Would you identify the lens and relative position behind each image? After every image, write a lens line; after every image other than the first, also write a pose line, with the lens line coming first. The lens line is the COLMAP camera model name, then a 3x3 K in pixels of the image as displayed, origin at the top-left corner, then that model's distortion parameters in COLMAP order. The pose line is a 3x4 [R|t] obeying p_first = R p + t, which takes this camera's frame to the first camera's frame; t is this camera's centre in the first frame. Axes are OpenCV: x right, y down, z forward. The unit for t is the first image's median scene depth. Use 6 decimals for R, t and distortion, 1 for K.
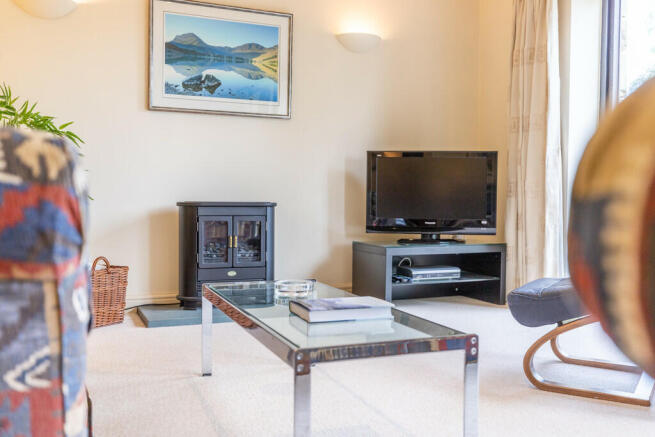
lens RADIAL K [[622.1, 0, 327.5], [0, 622.1, 218.5], [0, 0, 1]] dist [-0.006741, -0.006279]
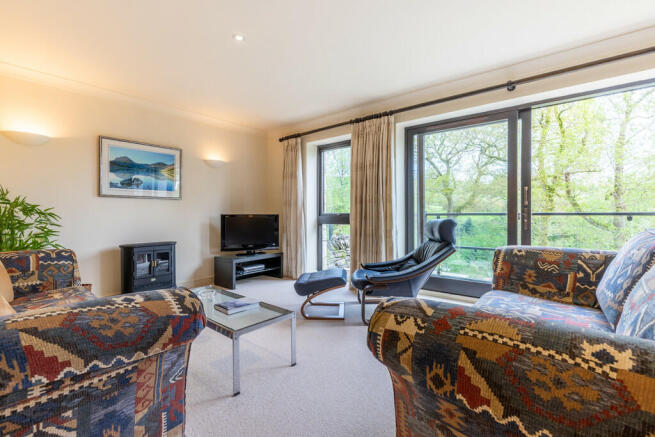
lens RADIAL K [[295.2, 0, 327.5], [0, 295.2, 218.5], [0, 0, 1]] dist [0.001123, 0.000084]
pose [[0.885206, -0.016877, 0.464893, -0.093075], [0.023638, 0.999683, -0.008720, -0.082857], [-0.464598, 0.018708, 0.885324, -0.096979]]
